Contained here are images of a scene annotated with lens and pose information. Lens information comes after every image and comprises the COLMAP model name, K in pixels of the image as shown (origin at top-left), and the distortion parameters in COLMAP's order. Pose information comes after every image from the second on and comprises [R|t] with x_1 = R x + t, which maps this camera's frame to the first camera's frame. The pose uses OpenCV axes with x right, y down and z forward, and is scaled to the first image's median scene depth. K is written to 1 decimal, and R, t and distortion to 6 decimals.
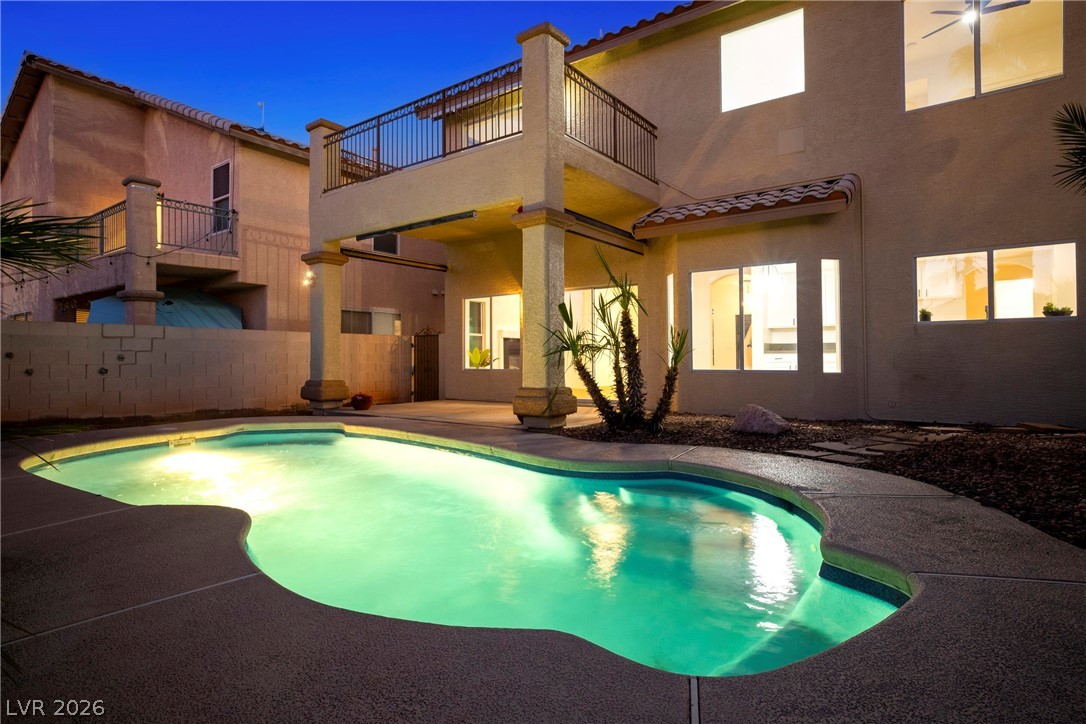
lens RADIAL K [[566.3, 0, 543.3], [0, 566.3, 355.1], [0, 0, 1]] dist [-0.013506, 0.010183]
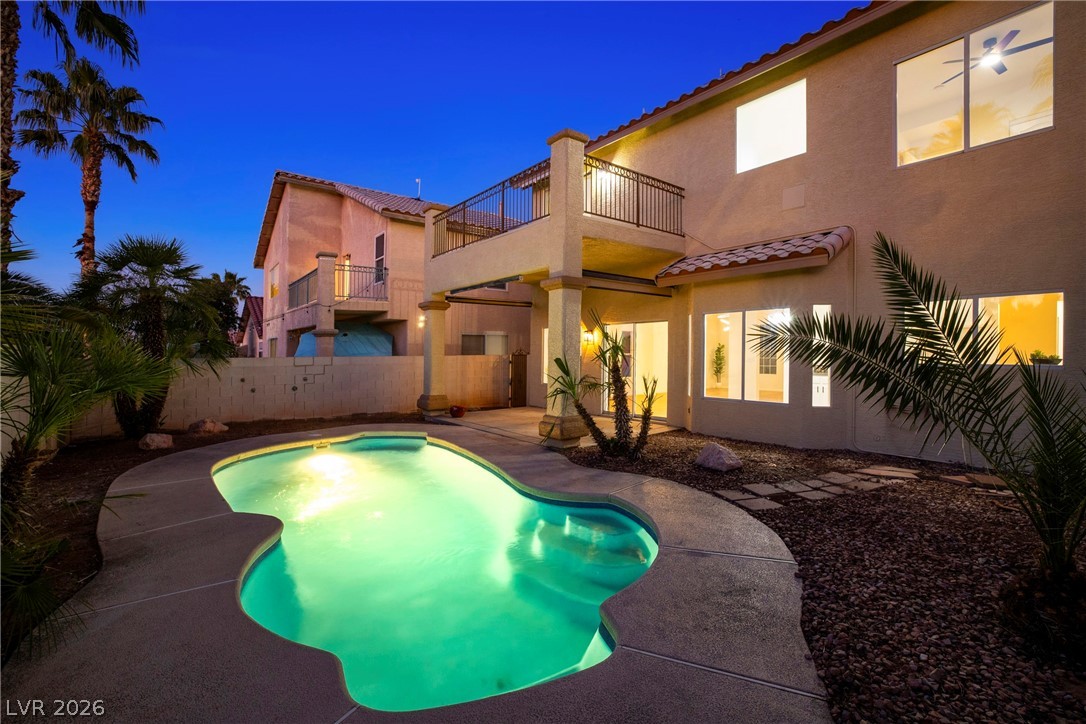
lens RADIAL K [[463.2, 0, 544.3], [0, 463.2, 351.5], [0, 0, 1]] dist [-0.037402, 0.012090]
pose [[0.965578, -0.001830, -0.260107, 0.169505], [0.004361, 0.999949, 0.009154, -0.070349], [0.260076, -0.009973, 0.965537, -0.016770]]
